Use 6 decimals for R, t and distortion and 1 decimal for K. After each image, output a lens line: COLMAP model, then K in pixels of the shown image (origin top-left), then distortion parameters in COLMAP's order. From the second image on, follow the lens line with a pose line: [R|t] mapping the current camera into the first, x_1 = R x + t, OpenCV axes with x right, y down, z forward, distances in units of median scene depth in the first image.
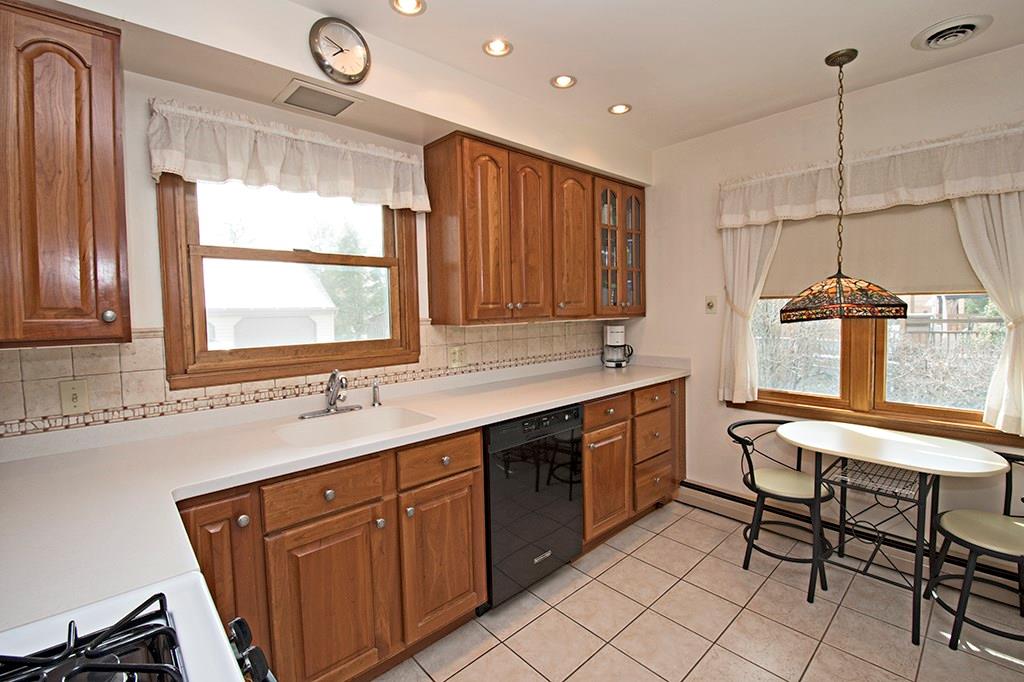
lens RADIAL K [[449.2, 0, 522.8], [0, 449.2, 331.3], [0, 0, 1]] dist [0.001185, -0.005669]
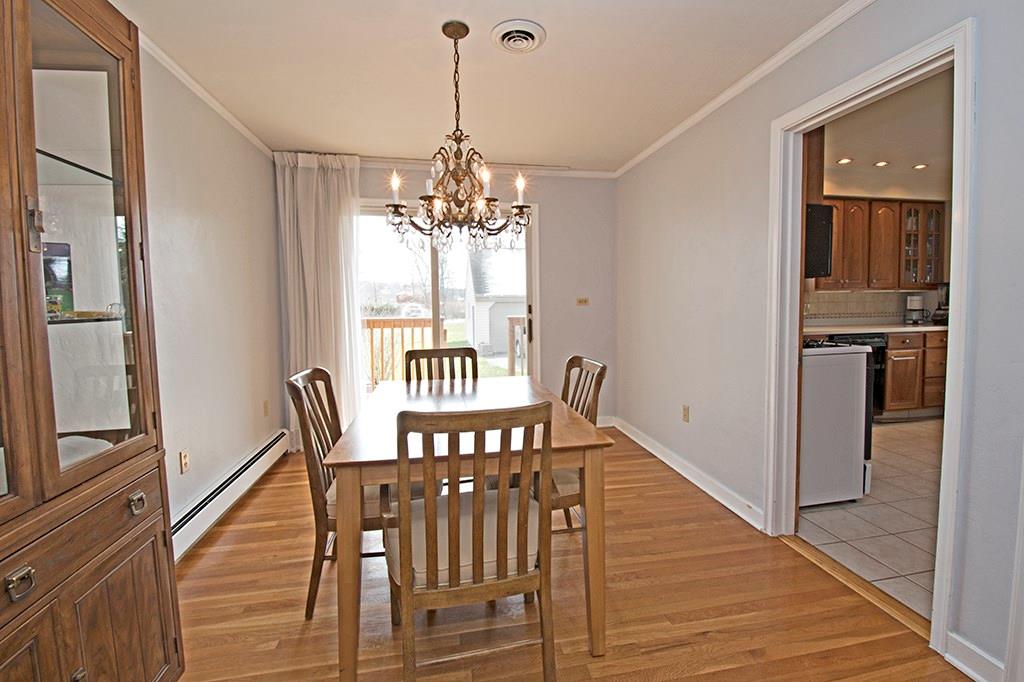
lens RADIAL K [[449.2, 0, 521.4], [0, 449.2, 332.1], [0, 0, 1]] dist [0.001185, -0.005669]
pose [[0.858303, 0.037345, -0.511782, -0.219657], [-0.027082, 0.999255, 0.027497, 0.146801], [0.512428, -0.009741, 0.858675, -1.383206]]
